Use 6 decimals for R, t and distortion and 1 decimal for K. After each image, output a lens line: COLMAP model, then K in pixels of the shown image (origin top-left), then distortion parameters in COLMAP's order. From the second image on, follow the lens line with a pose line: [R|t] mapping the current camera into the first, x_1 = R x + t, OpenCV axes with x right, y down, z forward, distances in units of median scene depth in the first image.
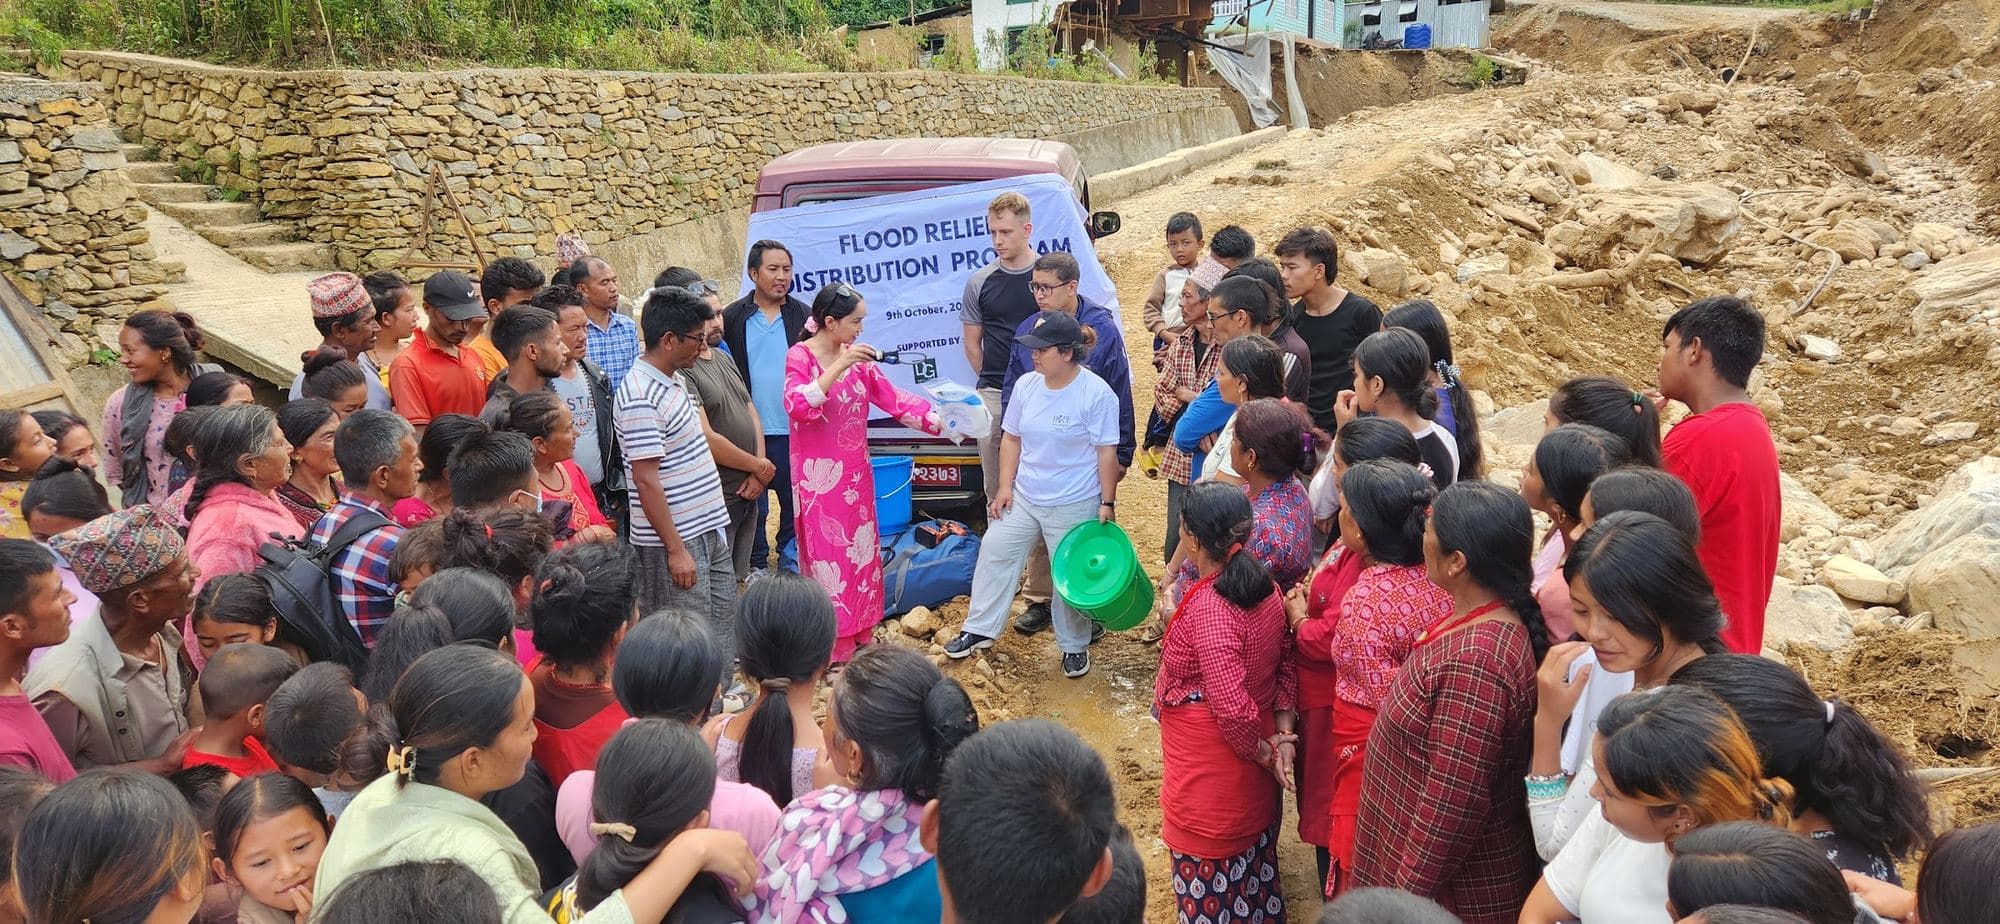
lens RADIAL K [[1355.9, 0, 994.9], [0, 1355.9, 468.9], [0, 0, 1]] dist [0.005065, -0.001628]
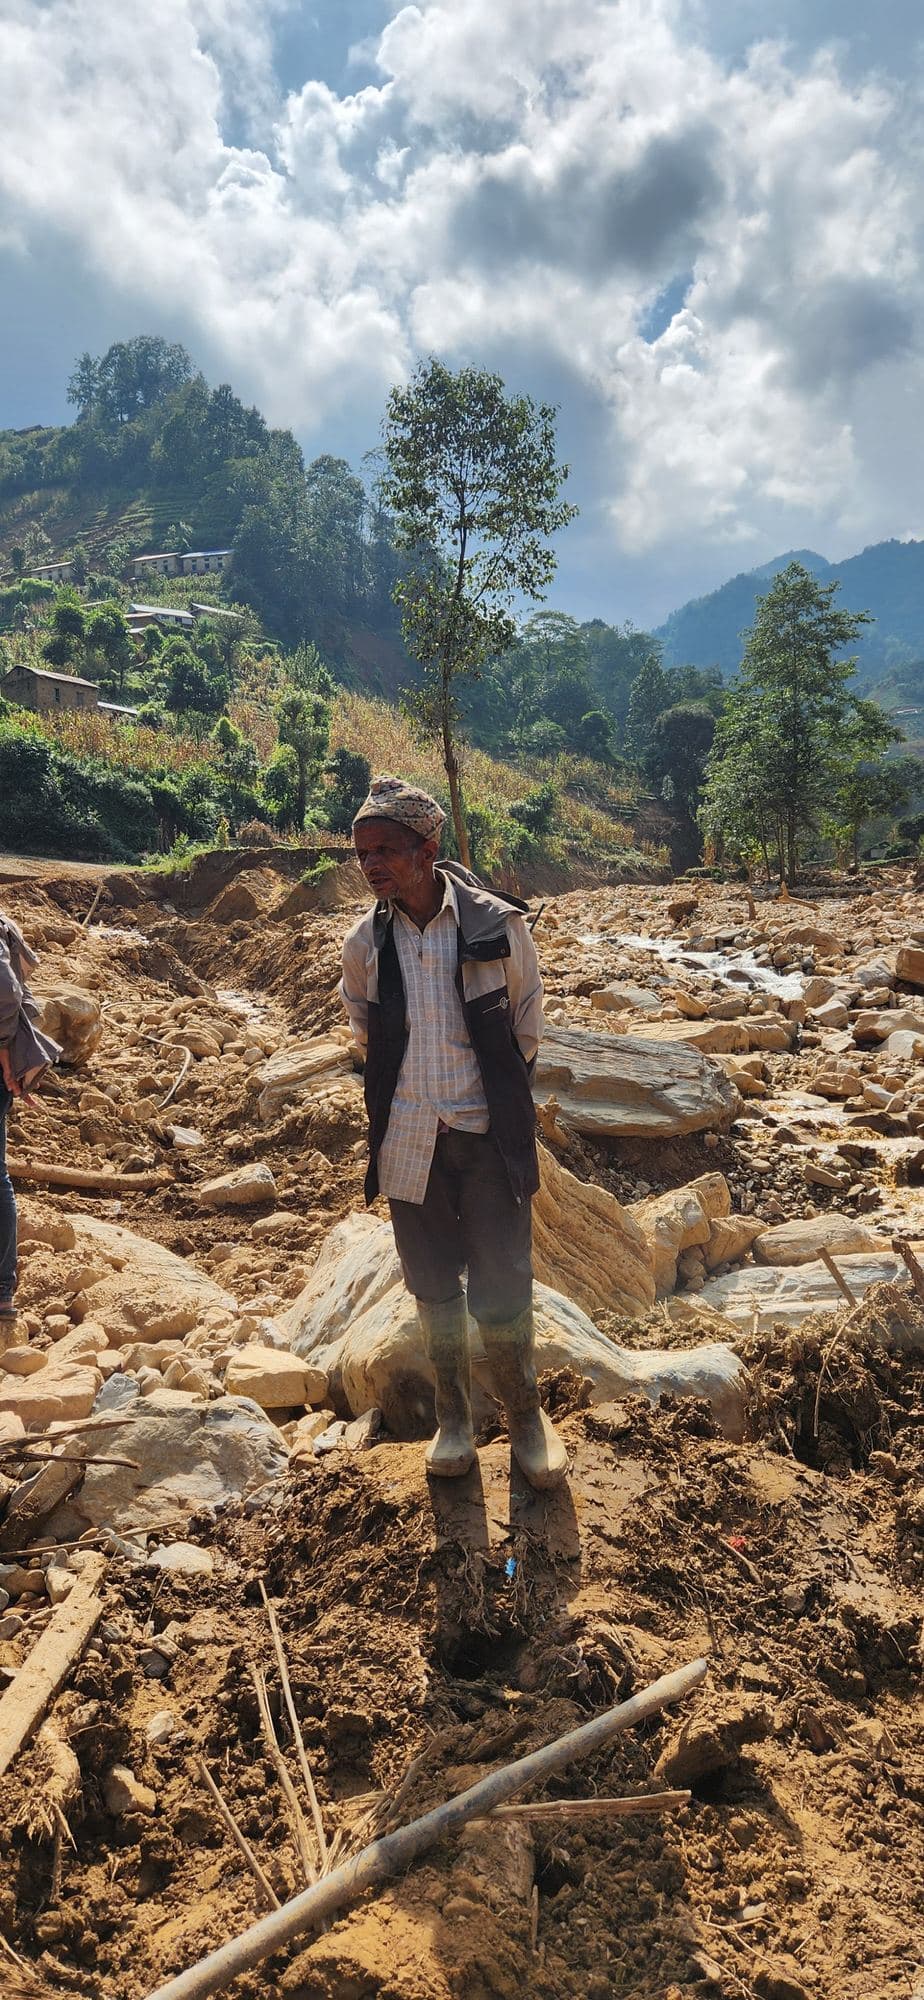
lens RADIAL K [[1355.9, 0, 456.2], [0, 1355.9, 1002.0], [0, 0, 1]] dist [0.005065, -0.001628]
pose [[0.734504, 0.006225, 0.678576, 0.069161], [0.145425, 0.975283, -0.166358, 0.007352], [-0.662839, 0.220872, 0.715444, 0.120339]]
